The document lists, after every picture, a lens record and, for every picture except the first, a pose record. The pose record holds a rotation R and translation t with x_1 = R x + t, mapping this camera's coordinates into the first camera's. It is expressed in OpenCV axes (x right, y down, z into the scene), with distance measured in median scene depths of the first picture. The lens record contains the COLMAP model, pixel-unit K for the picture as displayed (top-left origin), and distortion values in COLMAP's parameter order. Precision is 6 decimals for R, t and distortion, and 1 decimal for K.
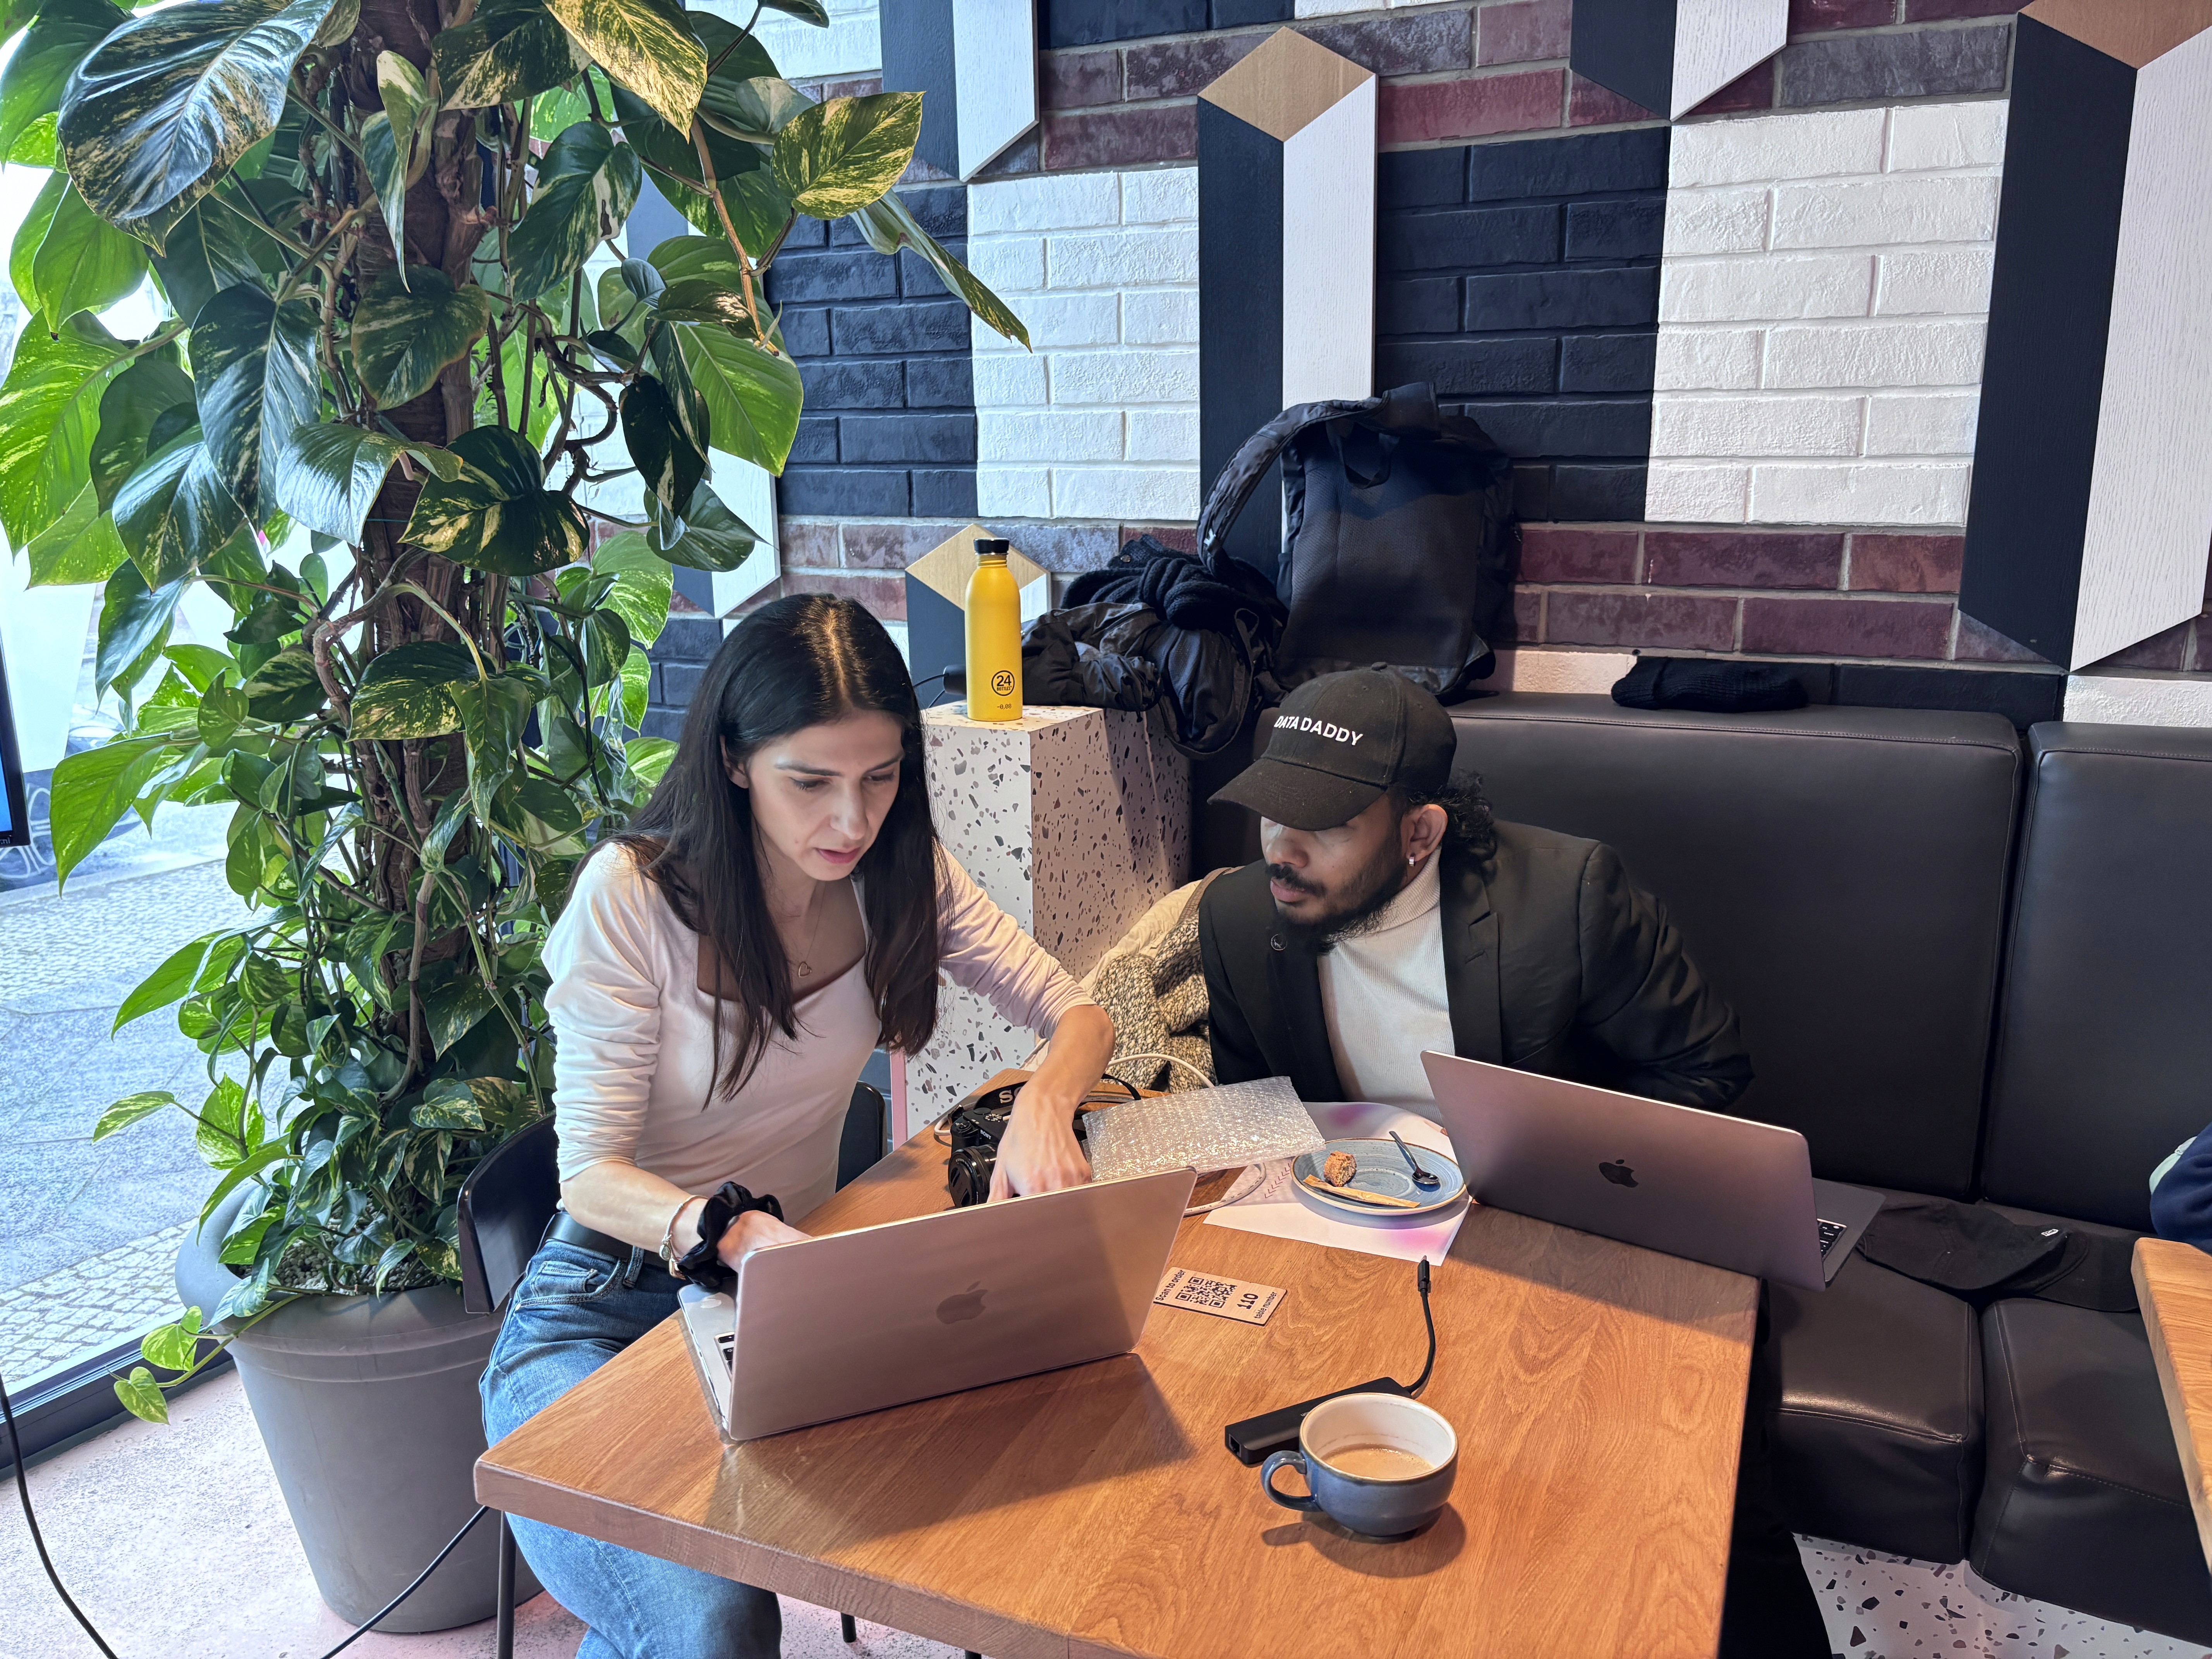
lens RADIAL K [[1685.3, 0, 1097.2], [0, 1685.3, 837.8], [0, 0, 1]] dist [0.024632, -0.013597]
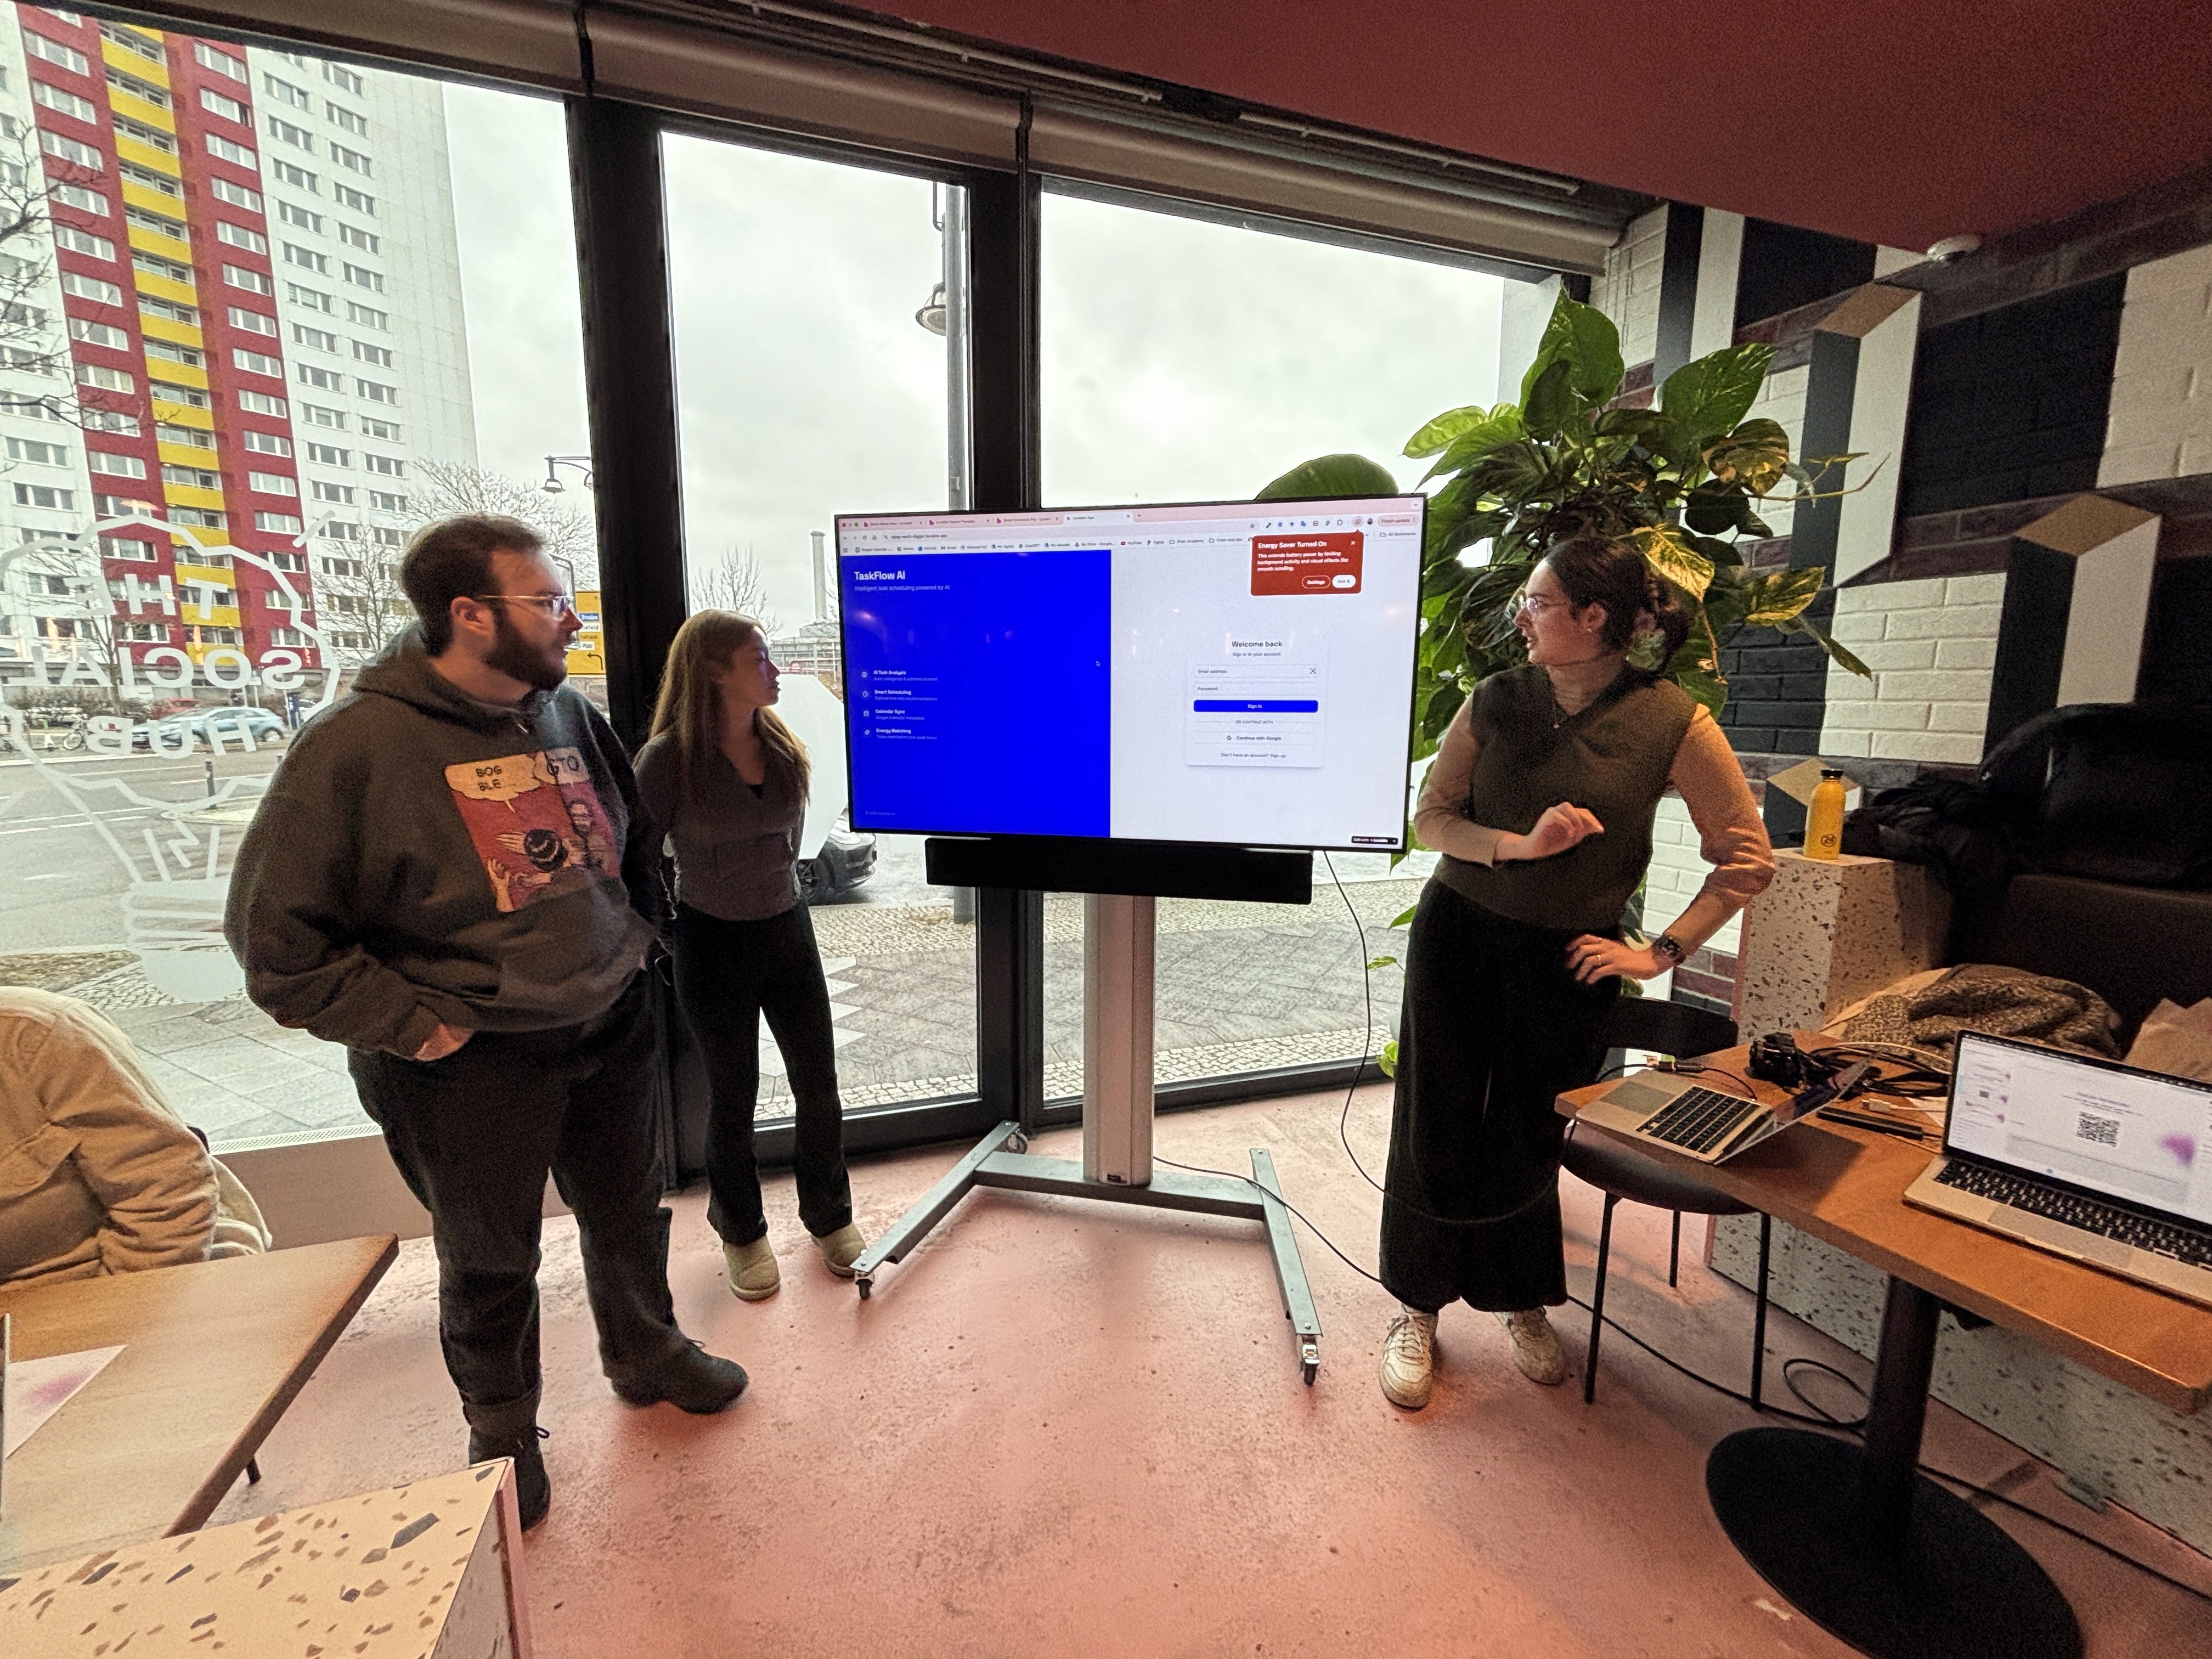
lens RADIAL K [[890.6, 0, 1106.7], [0, 890.6, 817.5], [0, 0, 1]] dist [0.008805, -0.000092]
pose [[0.751510, 0.107131, -0.650966, -0.009423], [-0.163141, 0.986259, -0.026028, 0.042857], [0.639232, 0.125759, 0.758661, -0.315214]]
